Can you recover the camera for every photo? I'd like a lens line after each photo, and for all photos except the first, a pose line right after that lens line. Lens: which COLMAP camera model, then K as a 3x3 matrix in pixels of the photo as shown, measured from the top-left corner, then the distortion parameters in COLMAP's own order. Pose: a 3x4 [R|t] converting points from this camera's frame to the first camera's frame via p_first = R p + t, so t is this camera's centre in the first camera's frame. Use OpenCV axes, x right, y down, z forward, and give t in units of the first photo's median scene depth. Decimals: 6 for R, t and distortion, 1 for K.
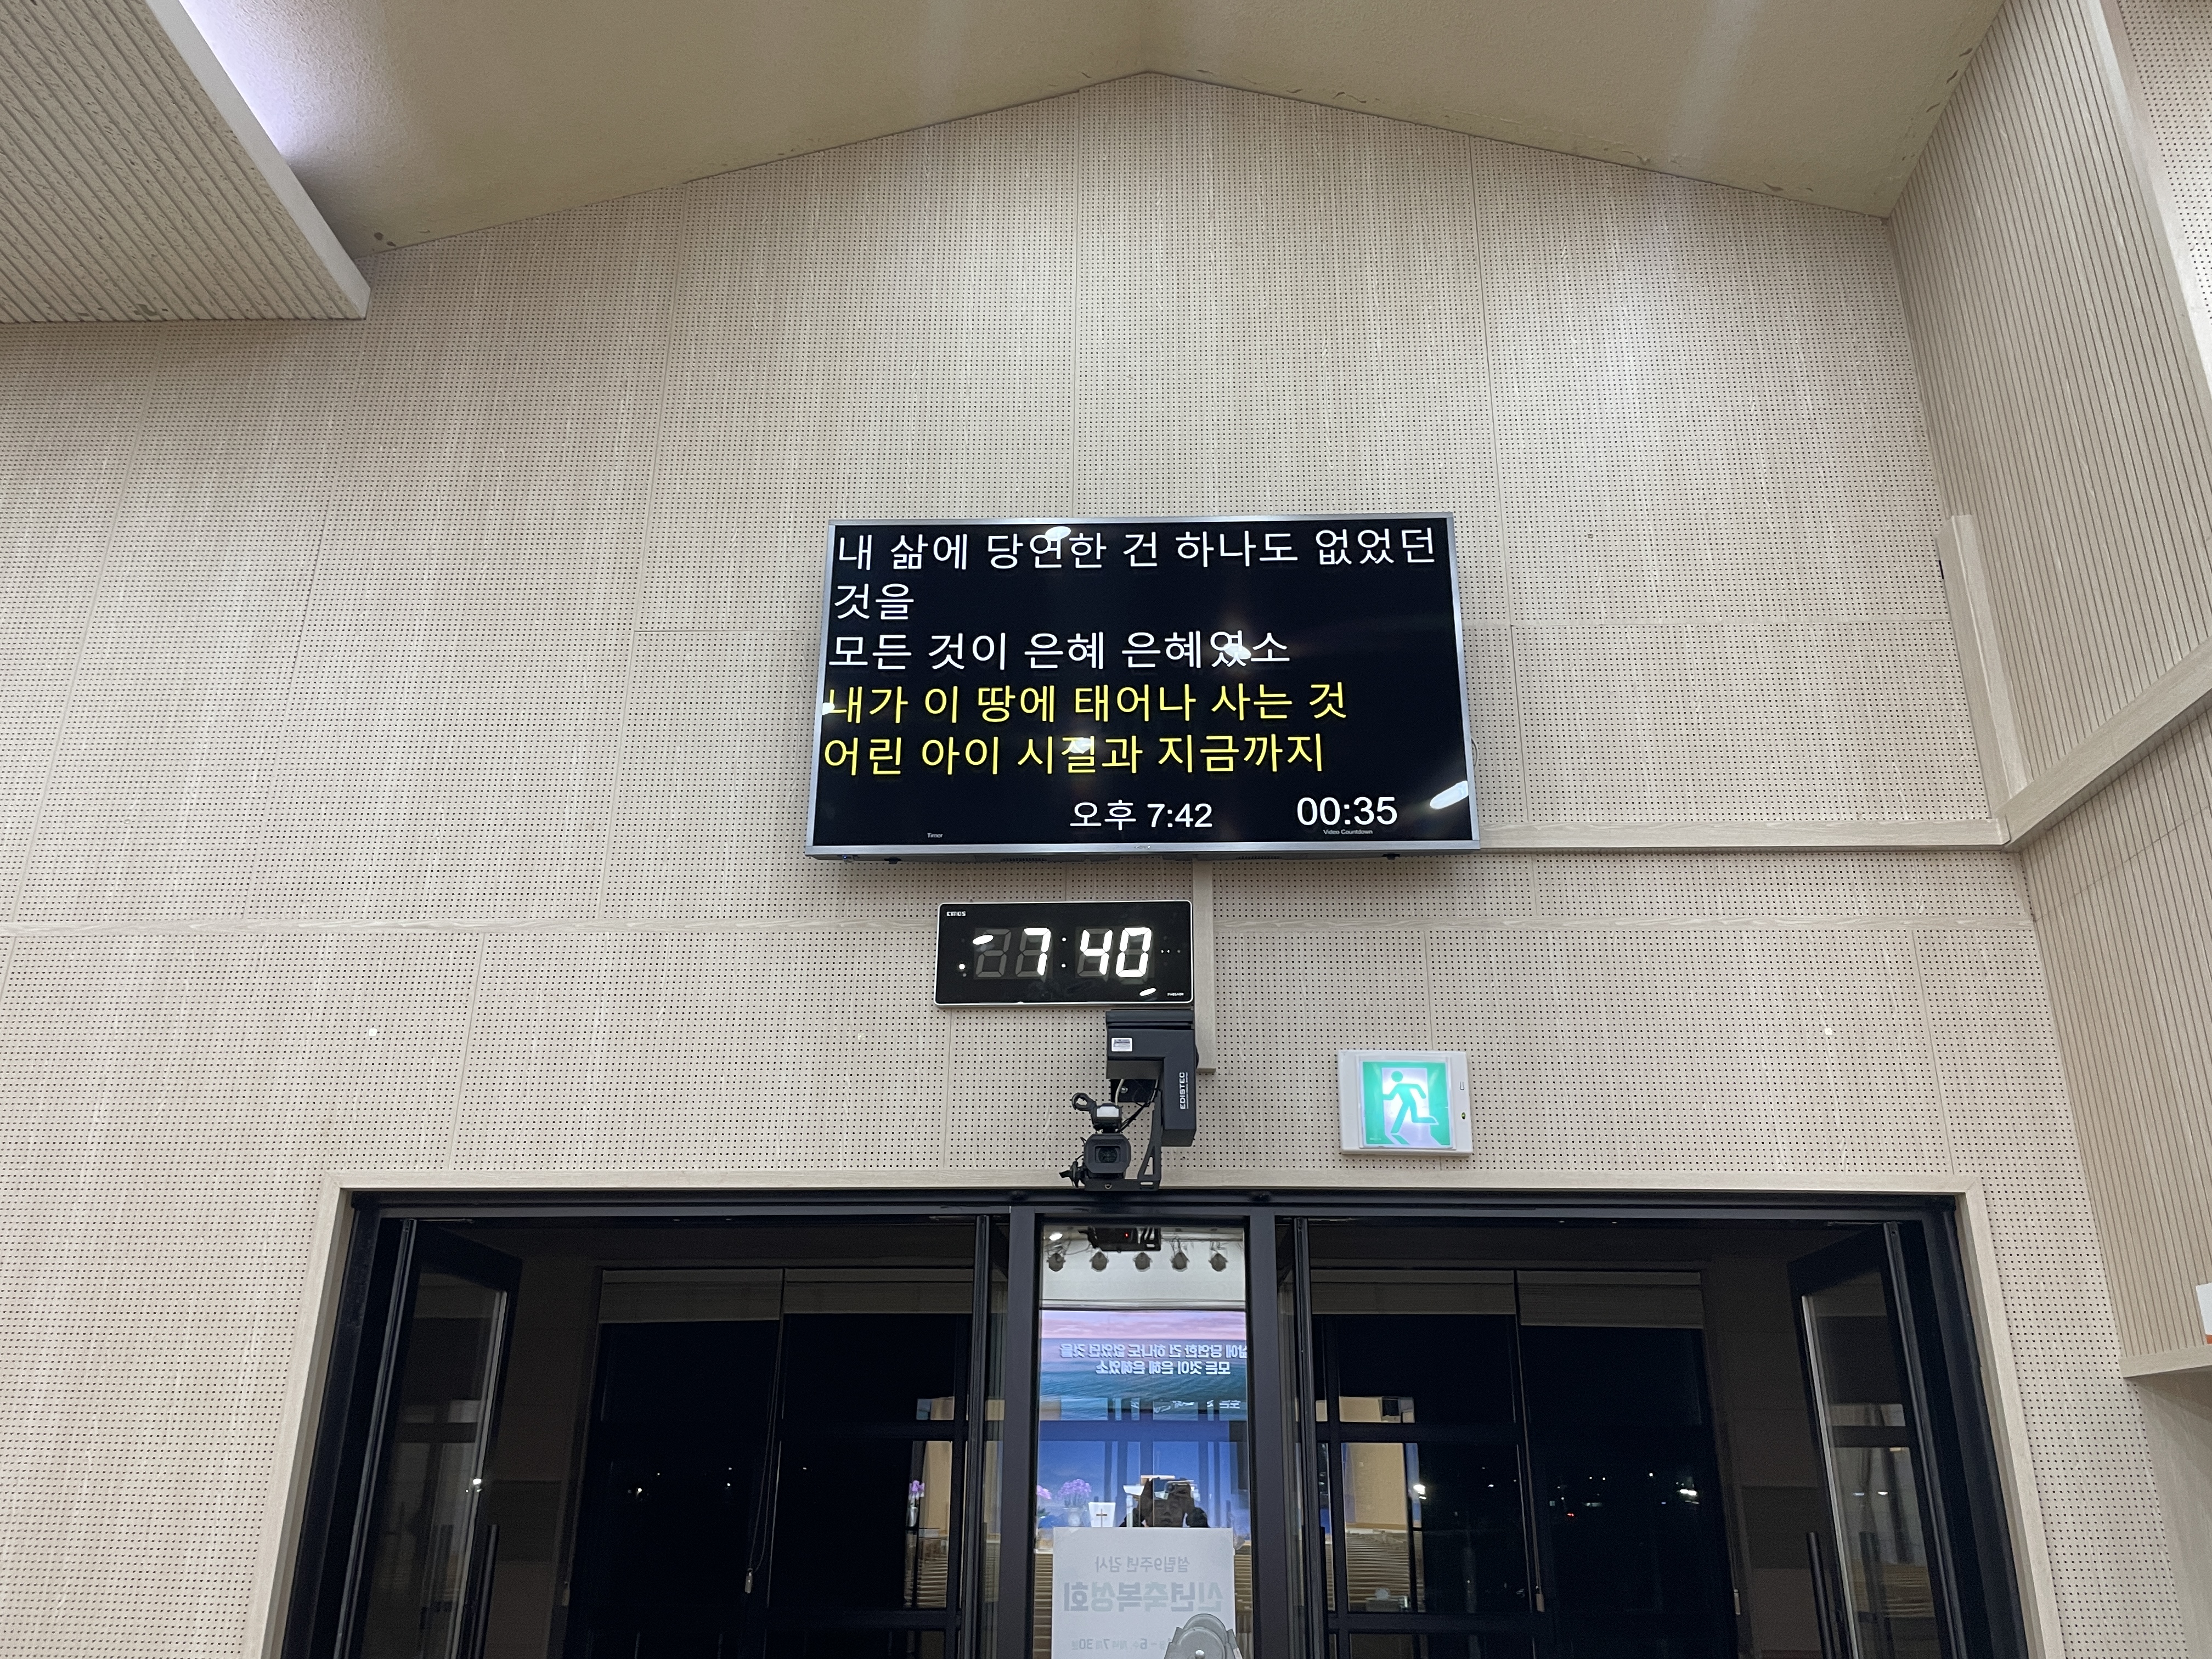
lens RADIAL K [[1673.0, 0, 1101.9], [0, 1673.0, 839.0], [0, 0, 1]] dist [0.047858, -0.022608]
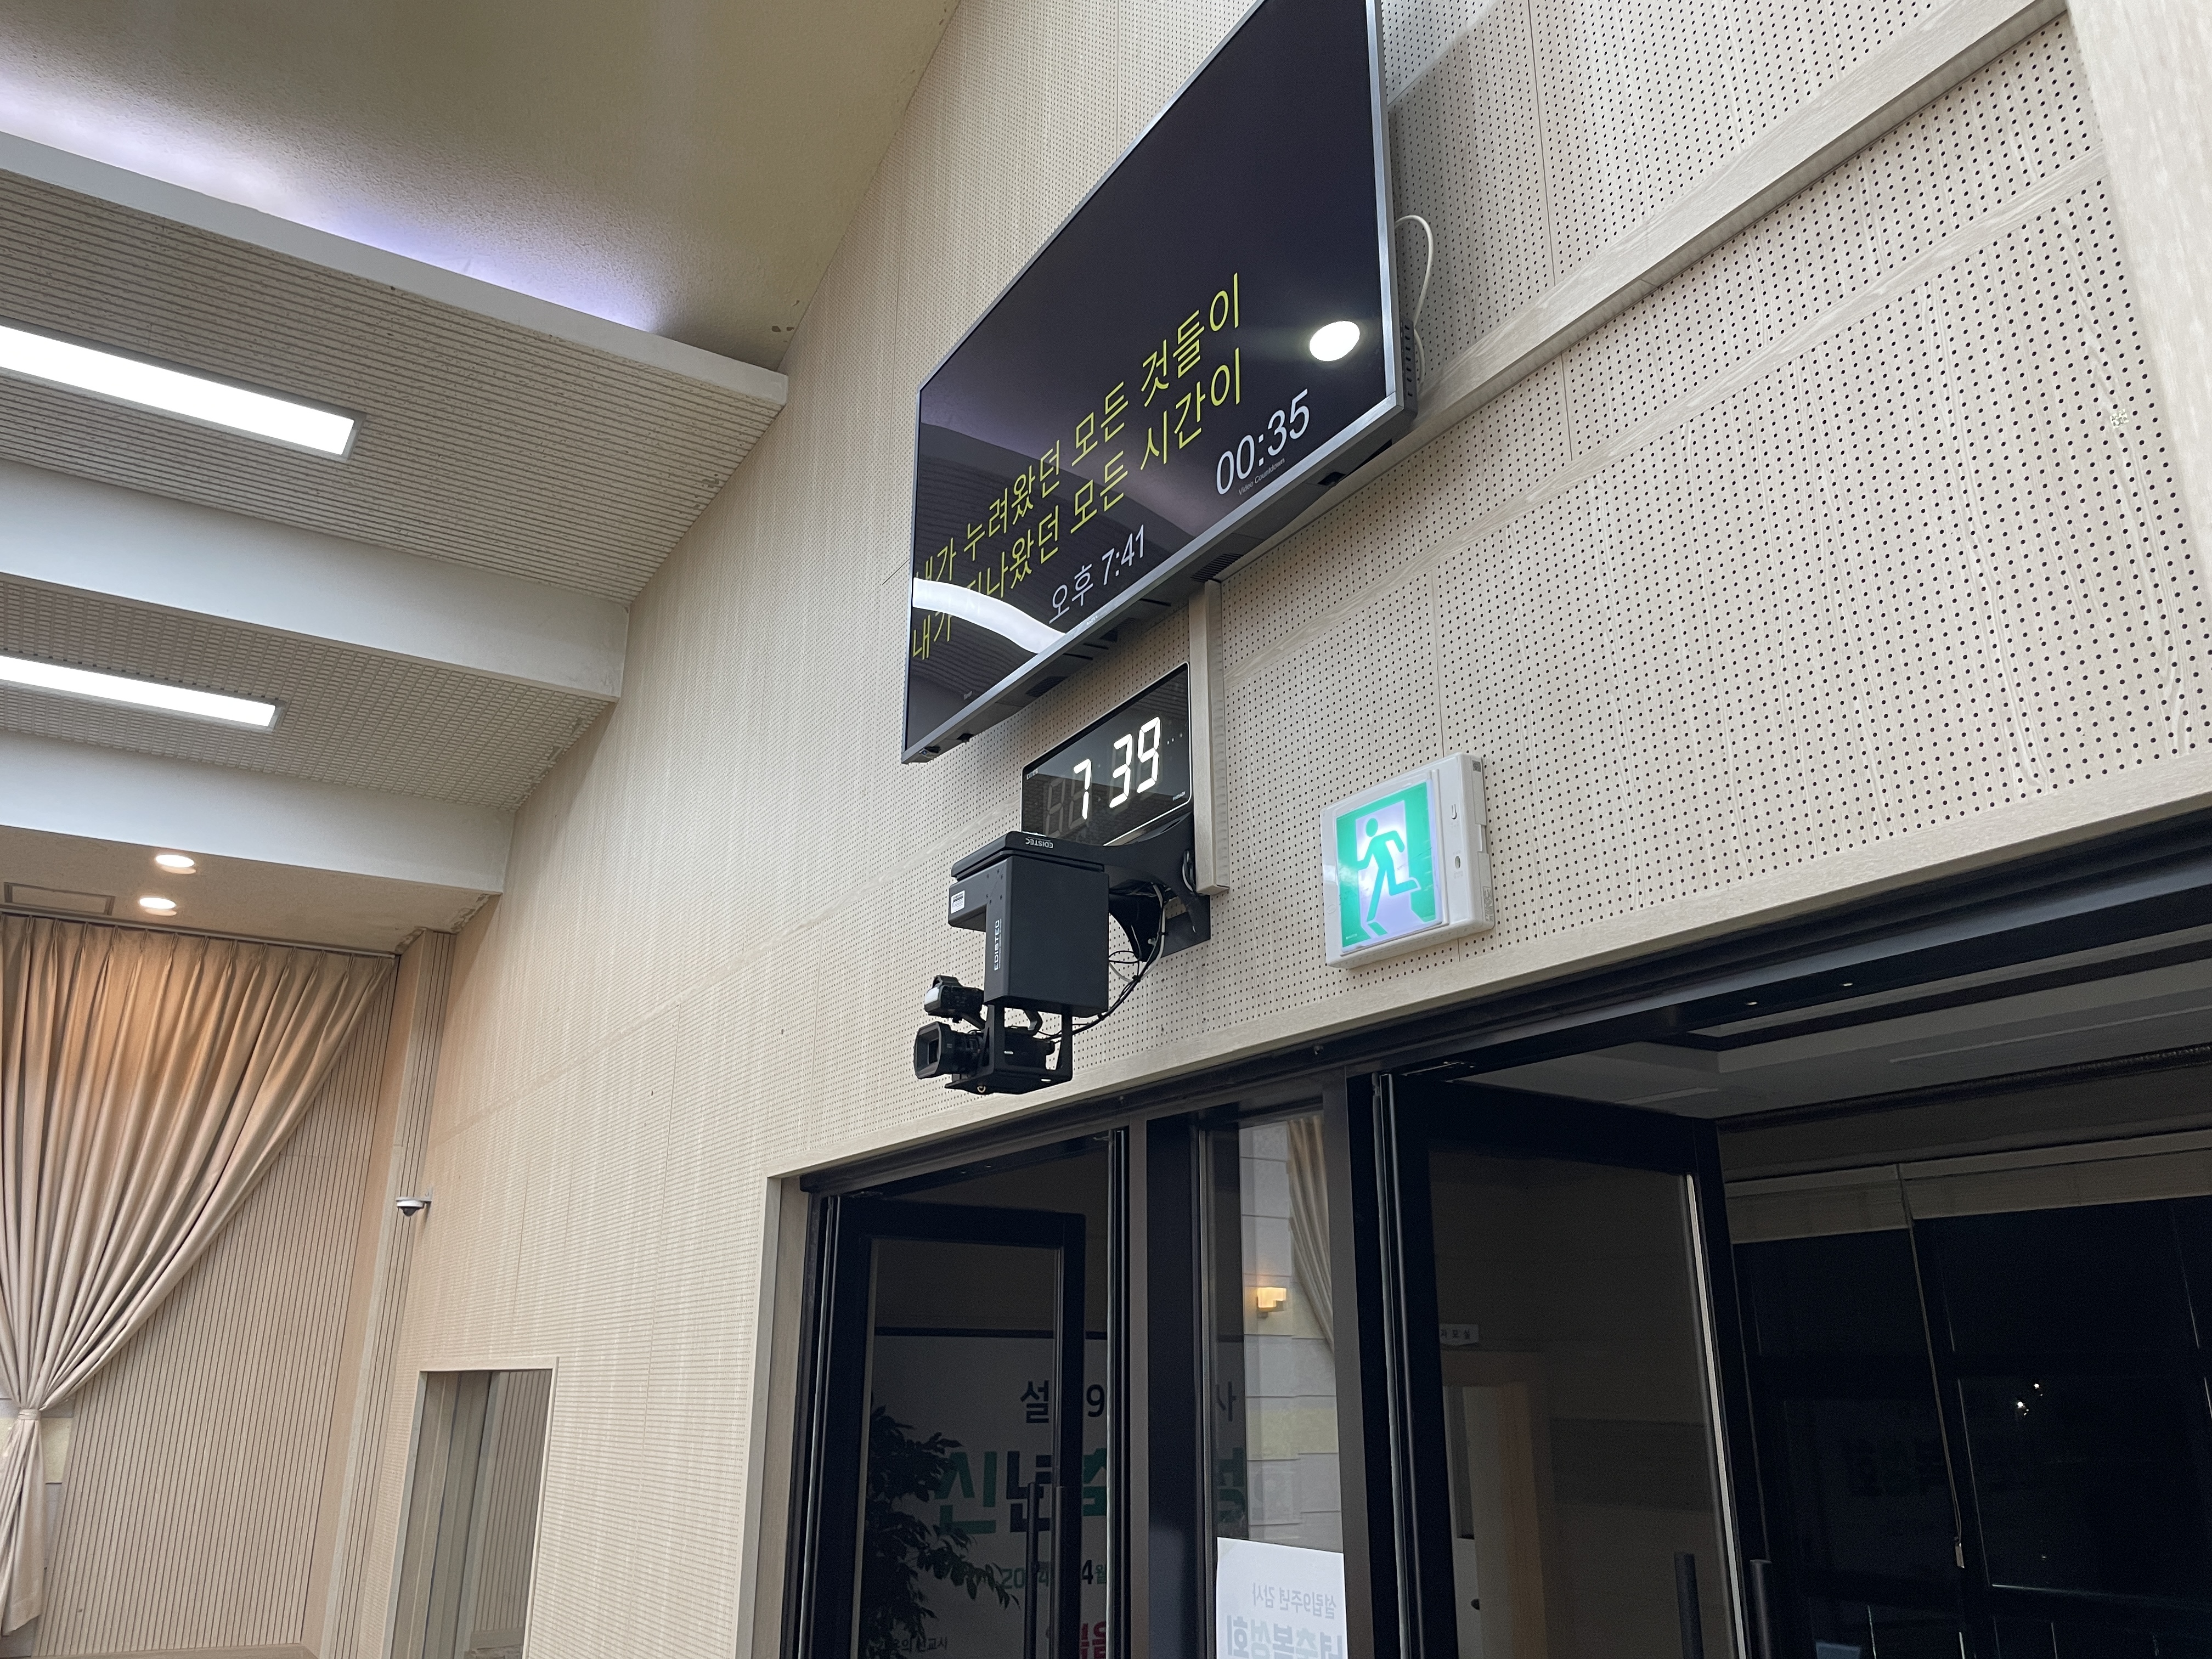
lens RADIAL K [[1673.0, 0, 1106.5], [0, 1673.0, 814.3], [0, 0, 1]] dist [0.047858, -0.022608]
pose [[0.540538, -0.273483, -0.795629, 0.600217], [0.300905, 0.945981, -0.120734, 0.180169], [0.785669, -0.174147, 0.593631, 0.566681]]
